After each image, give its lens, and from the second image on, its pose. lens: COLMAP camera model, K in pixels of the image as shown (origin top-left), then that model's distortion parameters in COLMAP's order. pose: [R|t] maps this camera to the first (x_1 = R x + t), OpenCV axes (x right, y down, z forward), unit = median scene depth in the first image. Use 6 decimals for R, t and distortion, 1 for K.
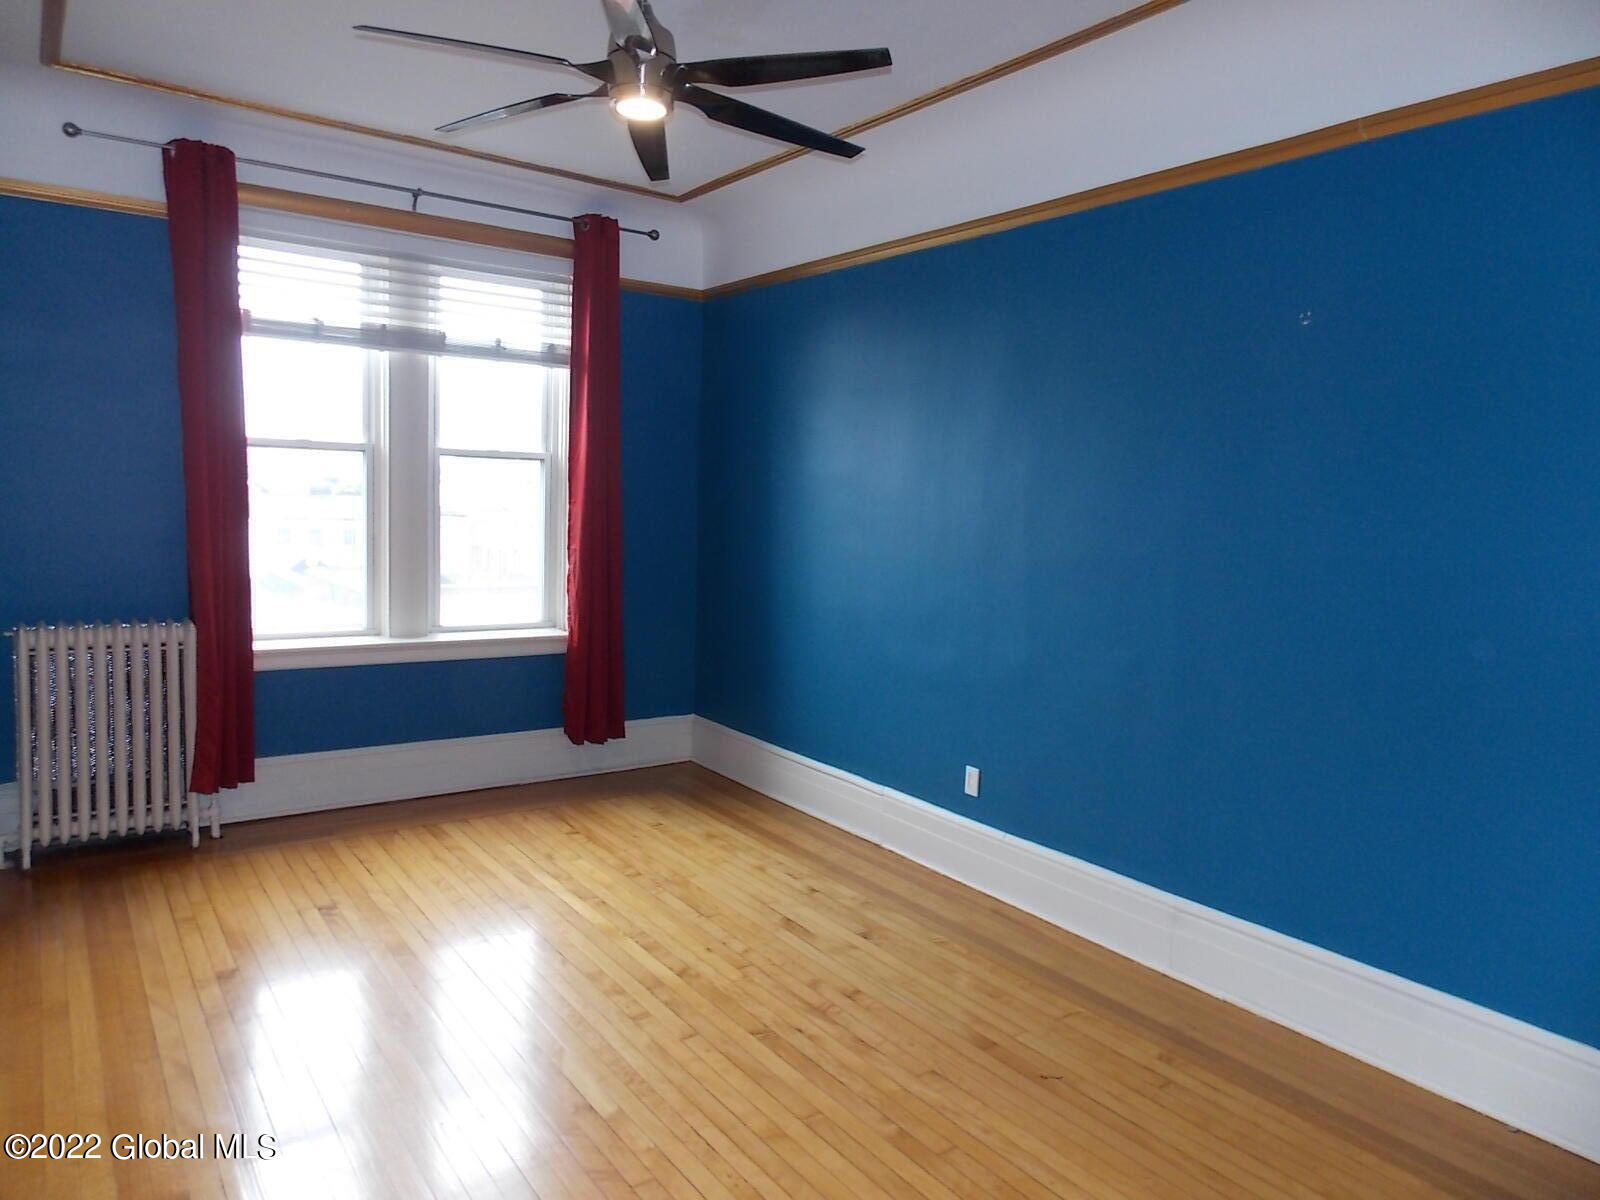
lens RADIAL K [[1045.7, 0, 816.0], [0, 1045.7, 592.4], [0, 0, 1]] dist [-0.005117, 0.001975]
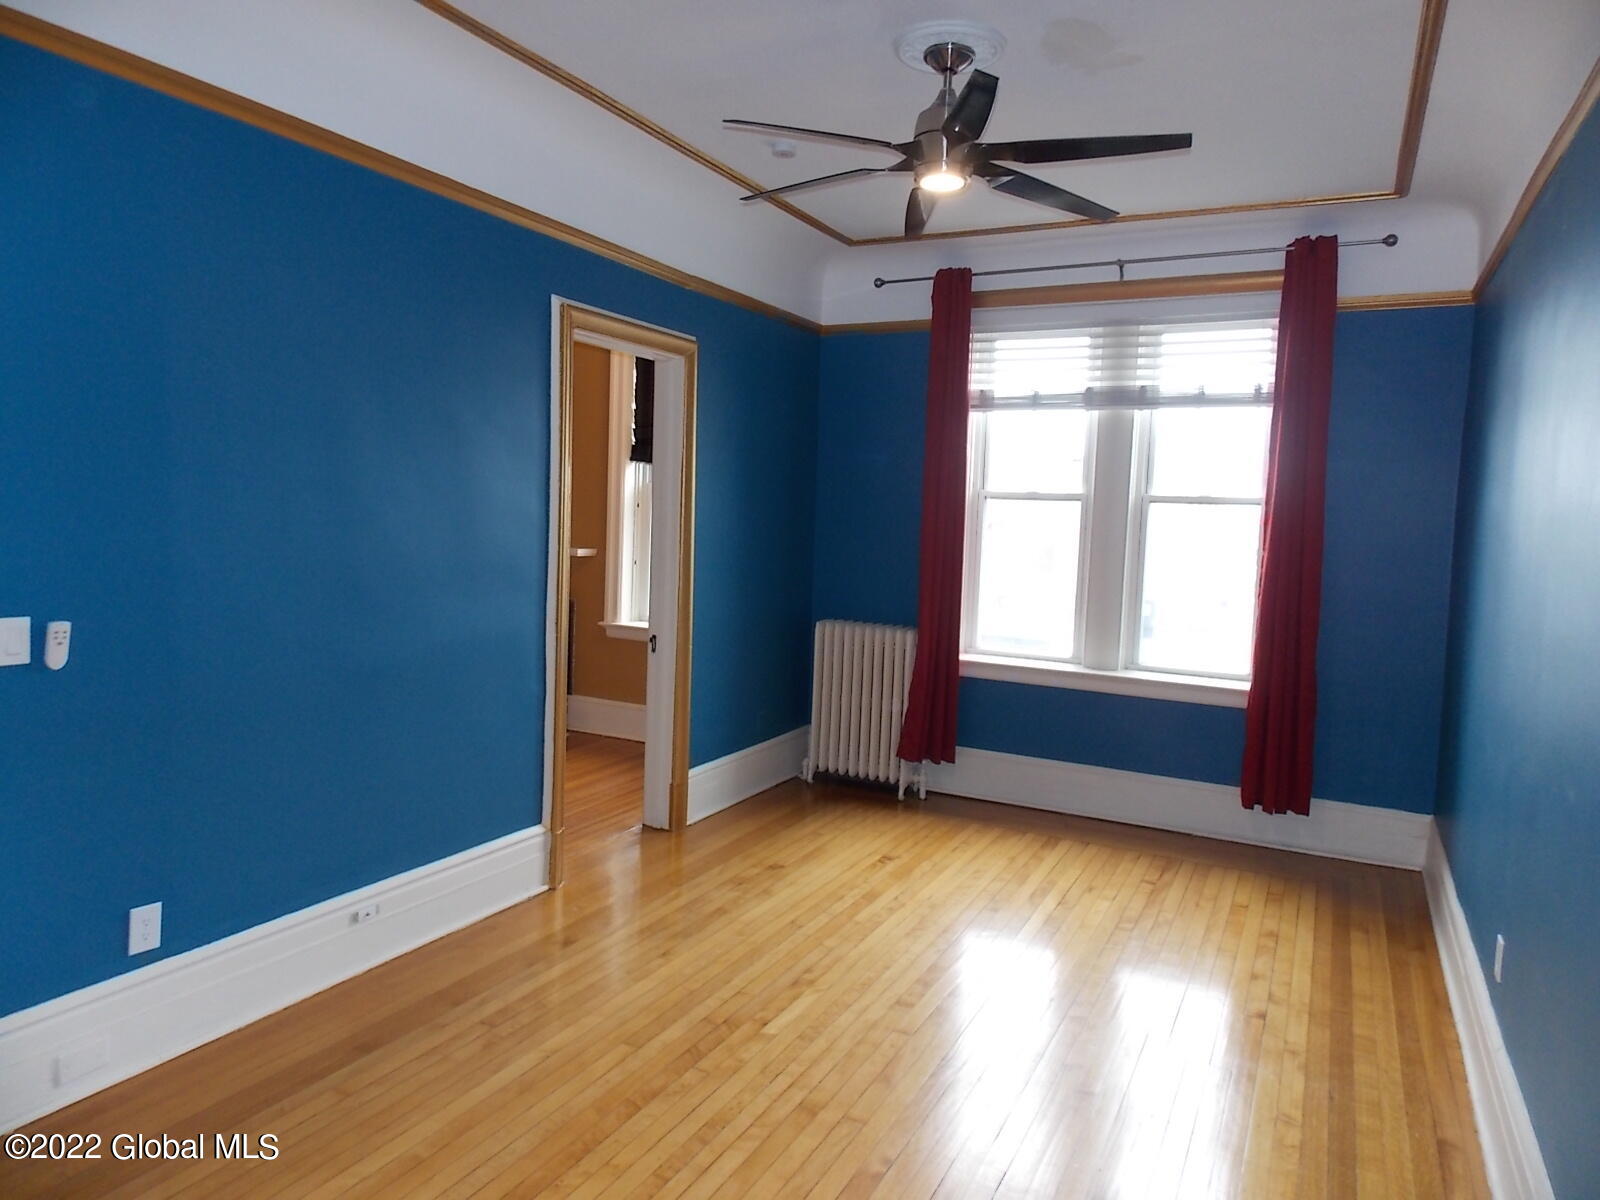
lens RADIAL K [[1045.7, 0, 802.7], [0, 1045.7, 605.9], [0, 0, 1]] dist [-0.005117, 0.001975]
pose [[0.449213, 0.062292, -0.891251, 0.466490], [-0.104497, 0.994383, 0.016831, -0.009626], [0.887293, 0.085573, 0.453199, 0.240148]]
